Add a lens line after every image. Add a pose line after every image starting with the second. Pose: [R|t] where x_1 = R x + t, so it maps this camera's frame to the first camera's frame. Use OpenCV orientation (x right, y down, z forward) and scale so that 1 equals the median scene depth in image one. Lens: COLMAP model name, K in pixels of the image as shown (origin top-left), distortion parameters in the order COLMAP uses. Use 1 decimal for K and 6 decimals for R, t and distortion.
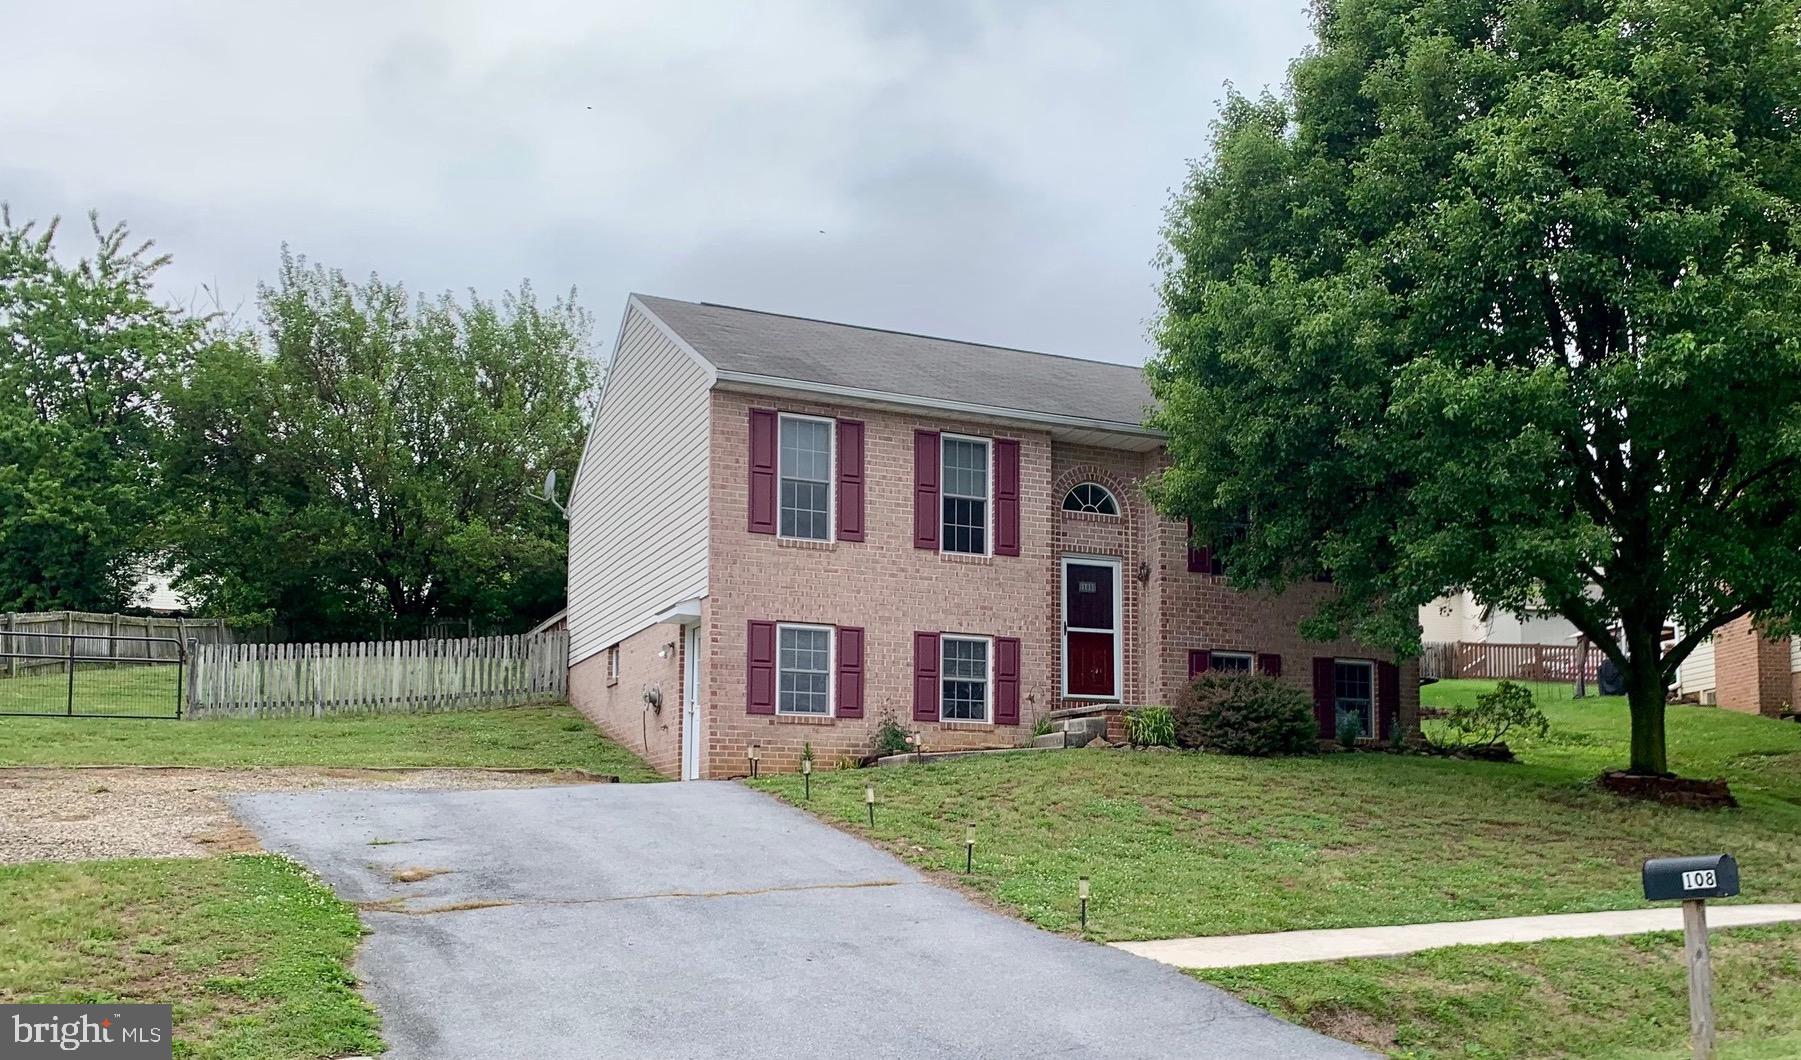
lens RADIAL K [[1686.7, 0, 1060.5], [0, 1686.7, 695.4], [0, 0, 1]] dist [0.180747, 0.001213]
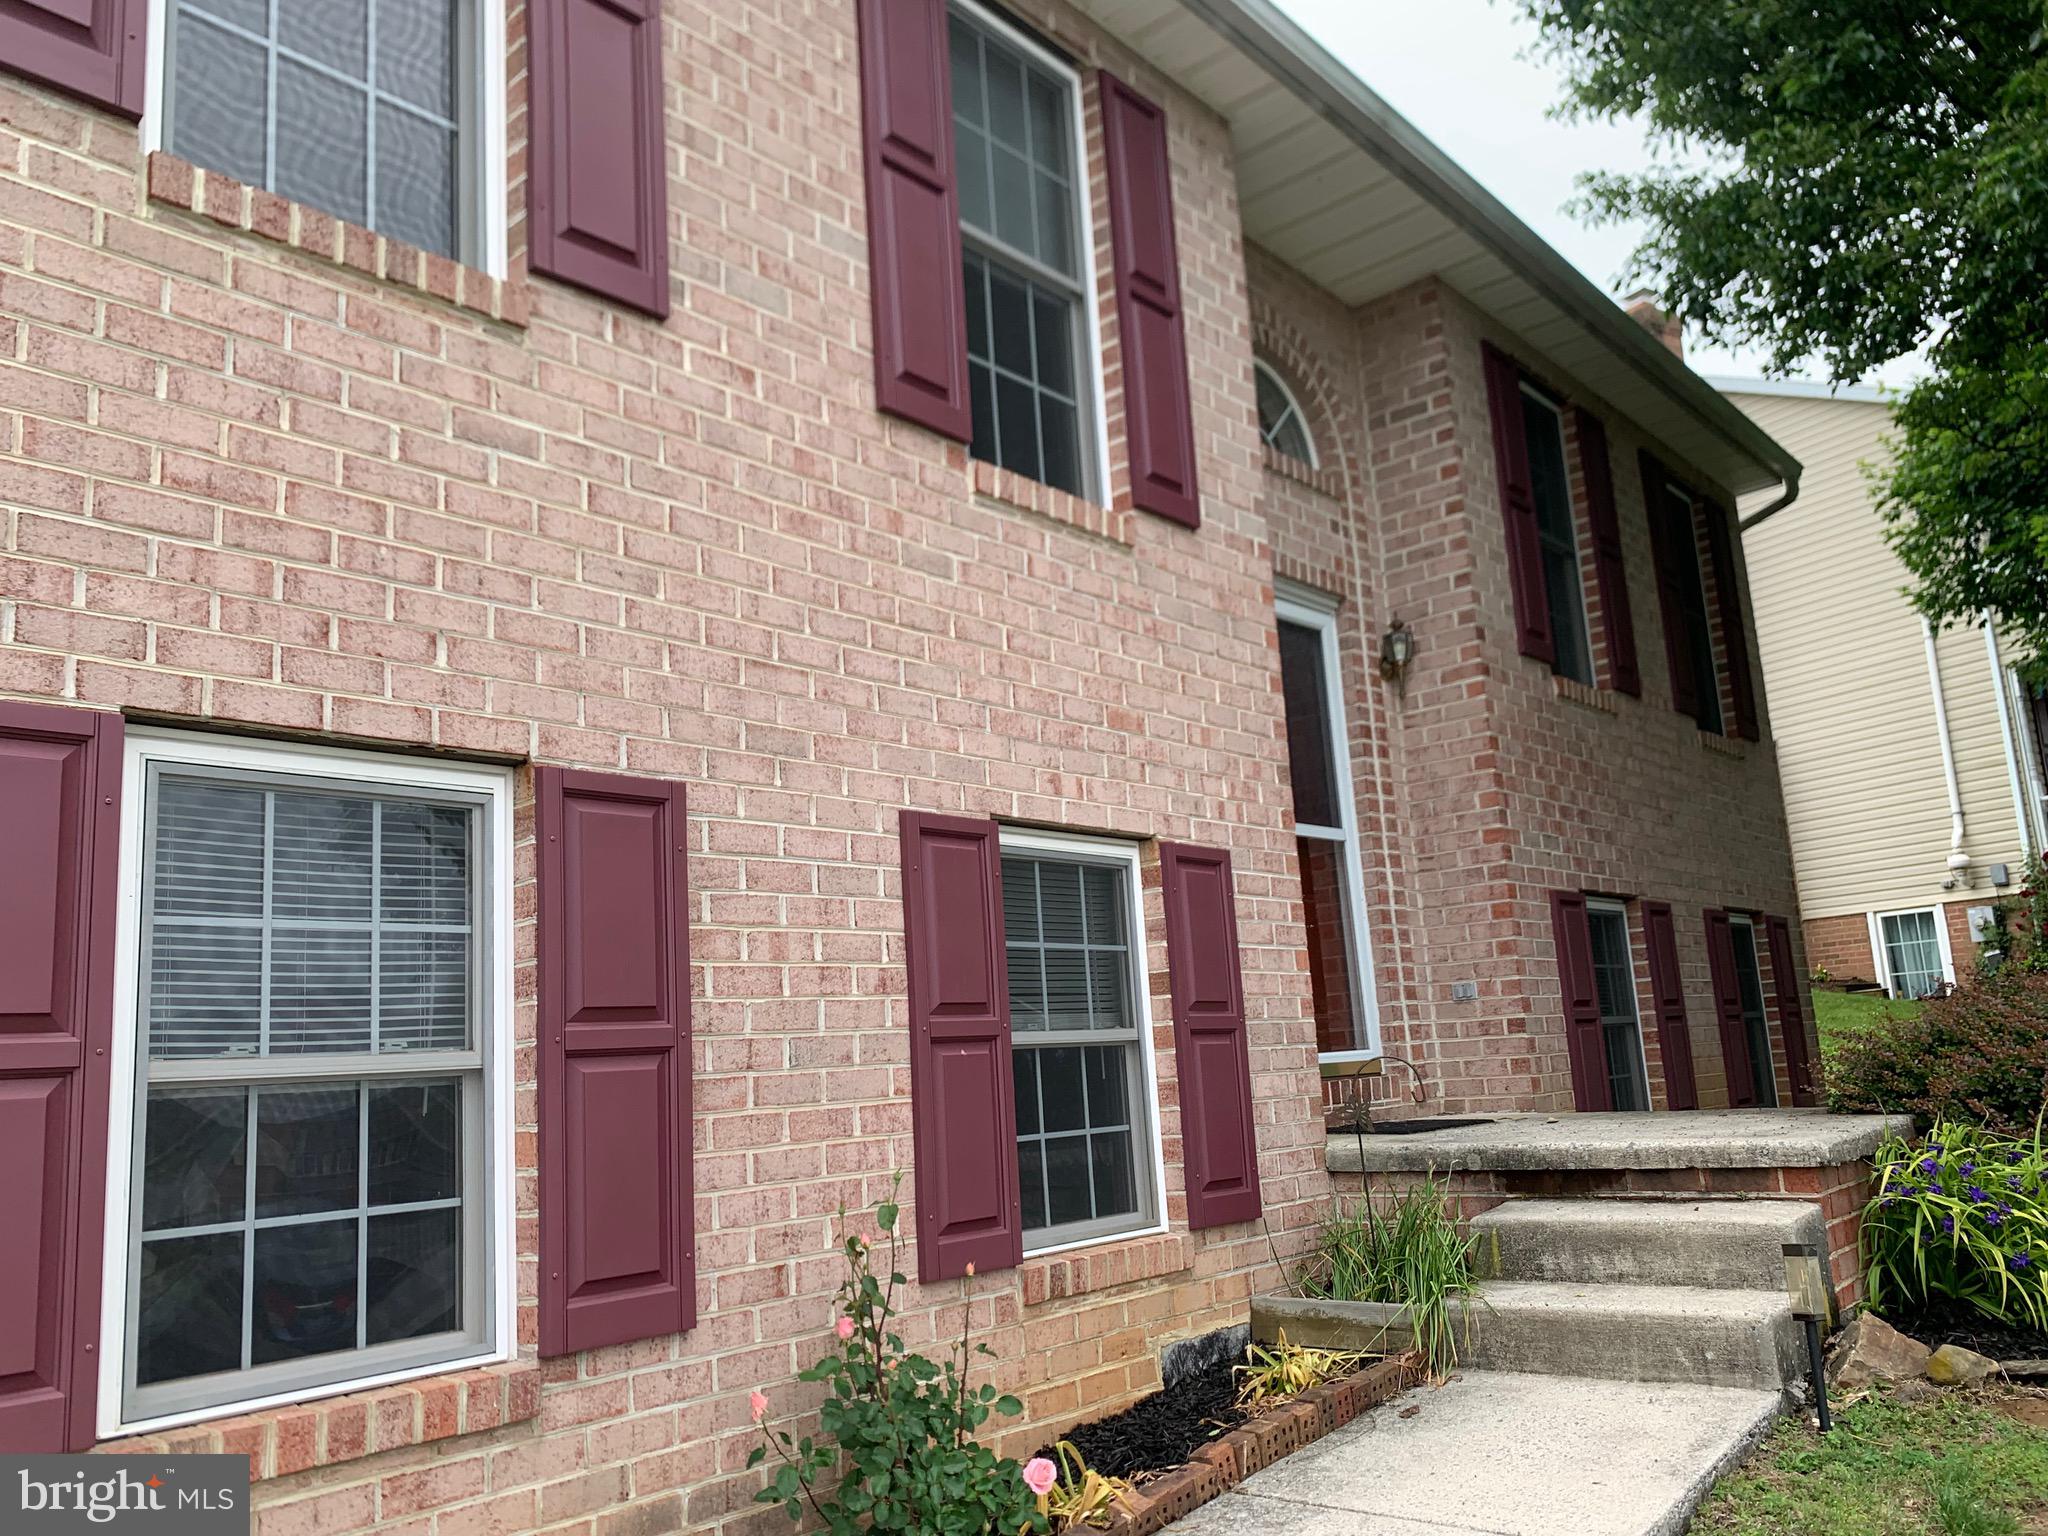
lens RADIAL K [[1576.0, 0, 1024.5], [0, 1576.0, 776.3], [0, 0, 1]] dist [0.058027, -0.081342]
pose [[0.921683, 0.016611, 0.387588, -0.142337], [0.023343, 0.994898, -0.098148, -0.023331], [-0.387241, 0.099509, 0.916593, 0.810376]]
